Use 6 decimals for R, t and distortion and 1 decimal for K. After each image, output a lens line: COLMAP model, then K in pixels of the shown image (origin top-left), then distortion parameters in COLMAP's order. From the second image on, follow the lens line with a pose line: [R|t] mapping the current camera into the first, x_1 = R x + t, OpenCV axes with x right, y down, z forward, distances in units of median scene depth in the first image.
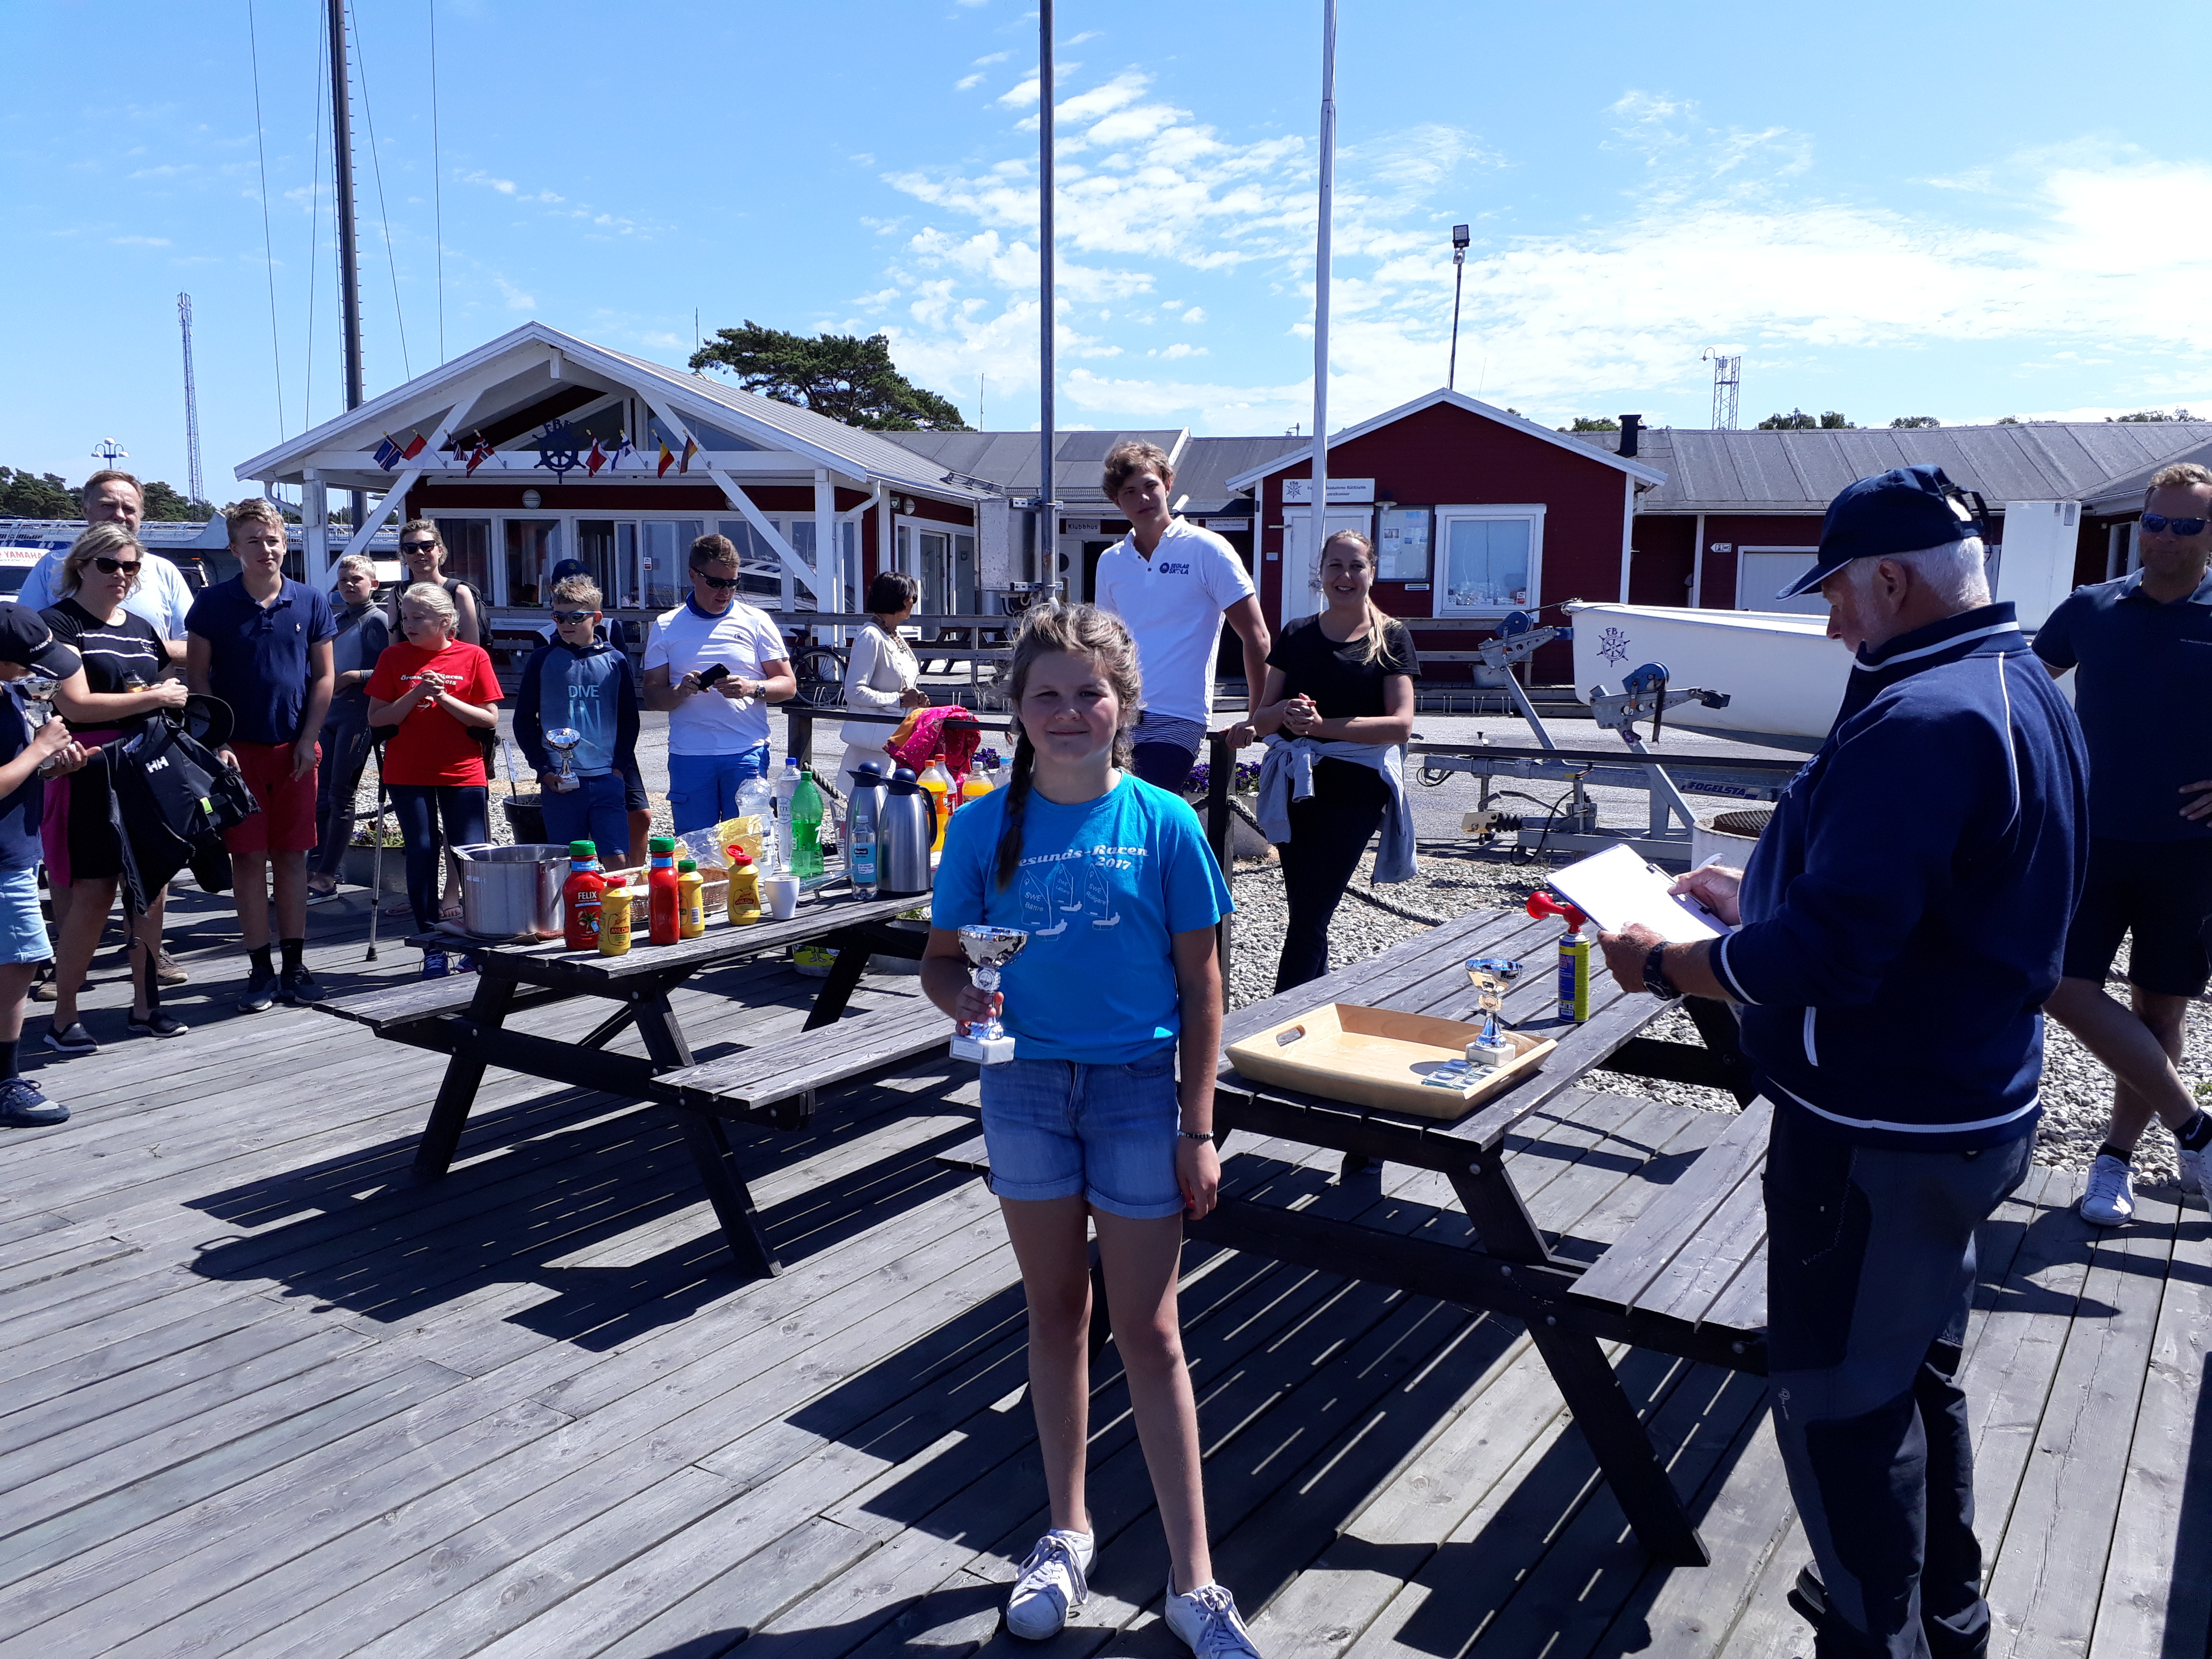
lens RADIAL K [[1746.9, 0, 1112.1], [0, 1746.9, 828.1], [0, 0, 1]] dist [0.054863, -0.061342]
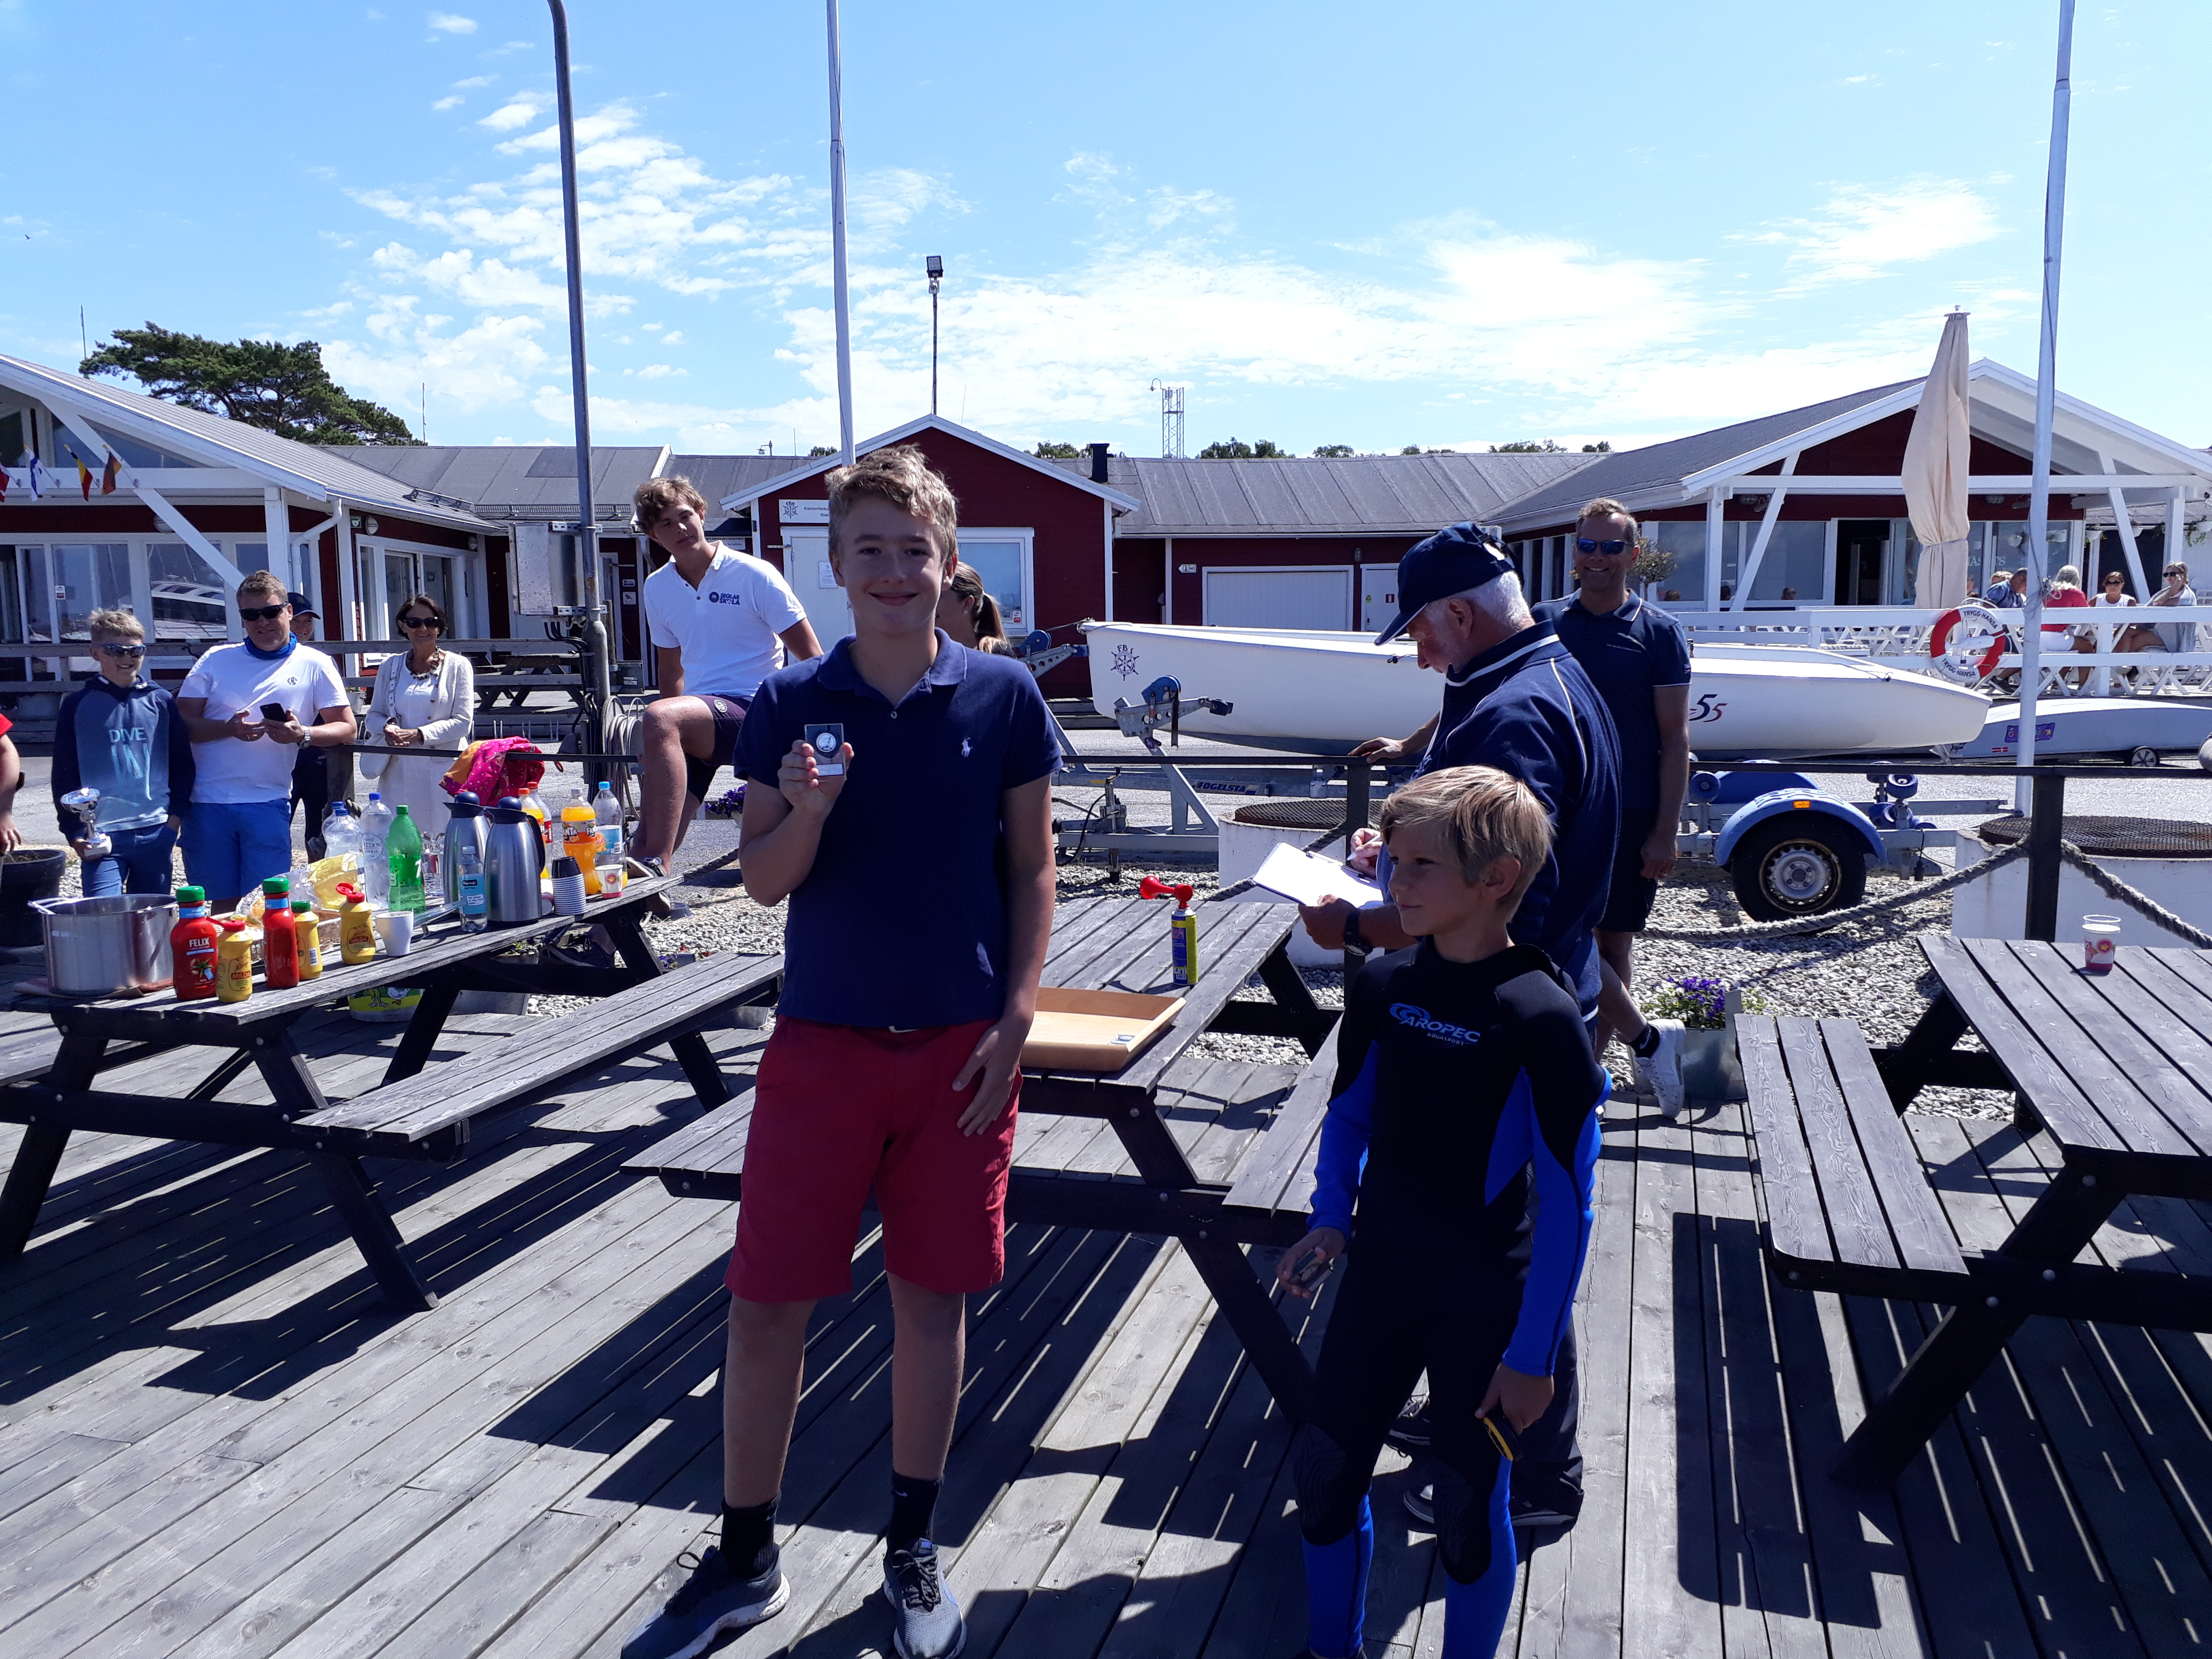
lens RADIAL K [[1746.9, 0, 1105.7], [0, 1746.9, 836.6], [0, 0, 1]] dist [0.054863, -0.061342]
pose [[0.958013, -0.053498, 0.281690, -0.084043], [0.055116, 0.998478, 0.002181, 0.005199], [-0.281377, 0.013436, 0.959503, -0.068715]]
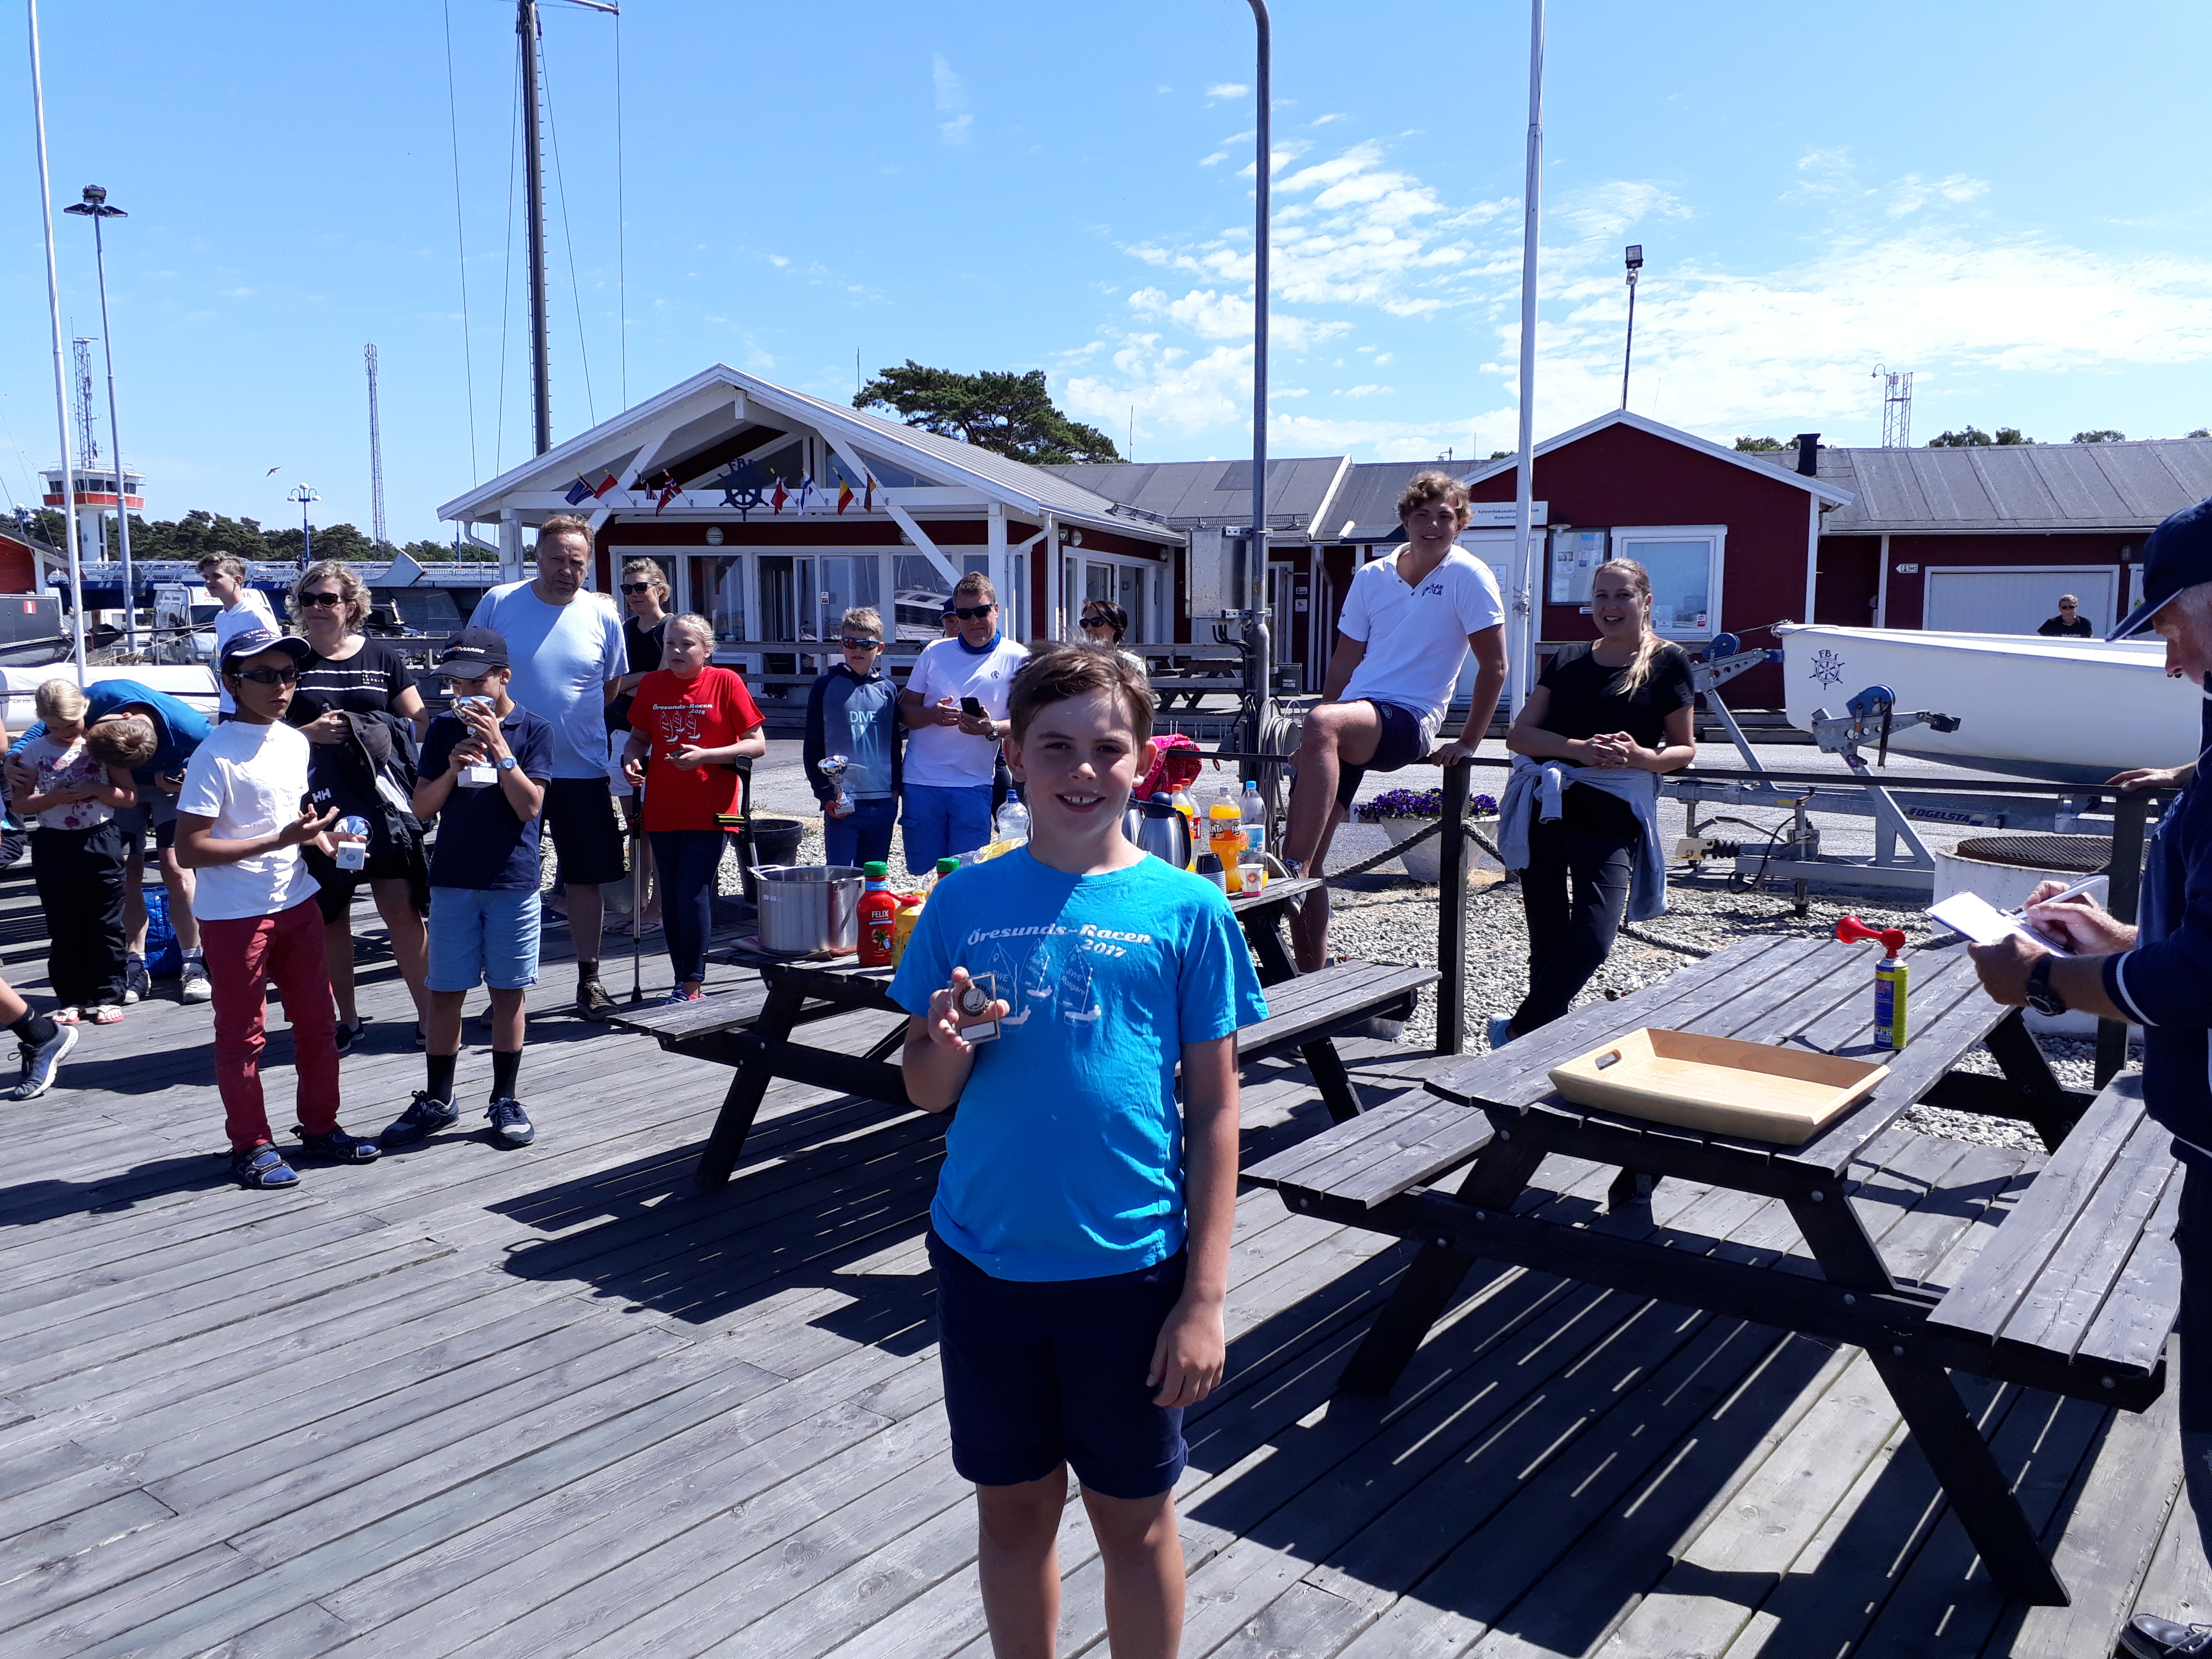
lens RADIAL K [[1746.9, 0, 1113.9], [0, 1746.9, 826.6], [0, 0, 1]] dist [0.054863, -0.061342]
pose [[0.996700, 0.000579, -0.081166, -0.070770], [-0.001987, 0.999849, -0.017273, 0.003730], [0.081143, 0.017378, 0.996551, -0.015204]]
